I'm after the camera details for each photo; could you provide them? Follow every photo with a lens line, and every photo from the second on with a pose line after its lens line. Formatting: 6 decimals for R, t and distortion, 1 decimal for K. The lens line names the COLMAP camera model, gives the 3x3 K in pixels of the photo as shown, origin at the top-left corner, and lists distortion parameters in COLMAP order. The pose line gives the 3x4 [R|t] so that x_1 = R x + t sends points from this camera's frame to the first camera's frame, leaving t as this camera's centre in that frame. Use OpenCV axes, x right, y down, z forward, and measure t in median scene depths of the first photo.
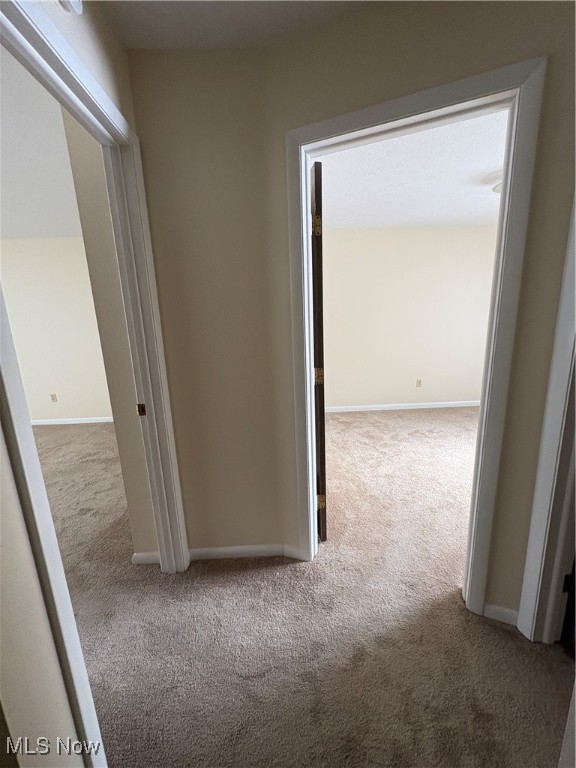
lens RADIAL K [[304.4, 0, 288.4], [0, 304.4, 383.9], [0, 0, 1]] dist [0.002397, -0.000646]
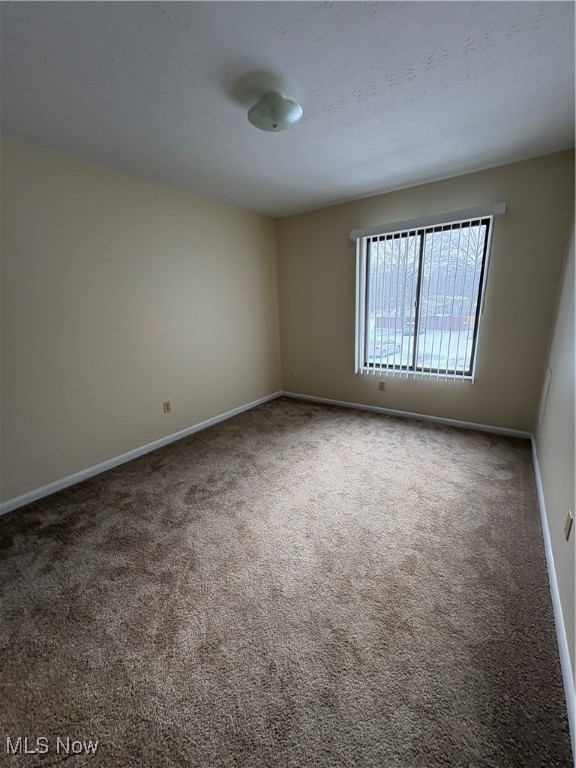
lens RADIAL K [[304.4, 0, 289.6], [0, 304.4, 382.2], [0, 0, 1]] dist [0.002397, -0.000646]
pose [[0.608276, -0.181099, 0.772789, 0.087219], [0.173756, 0.980389, 0.092982, -0.094563], [-0.774473, 0.077718, 0.627815, 0.424890]]
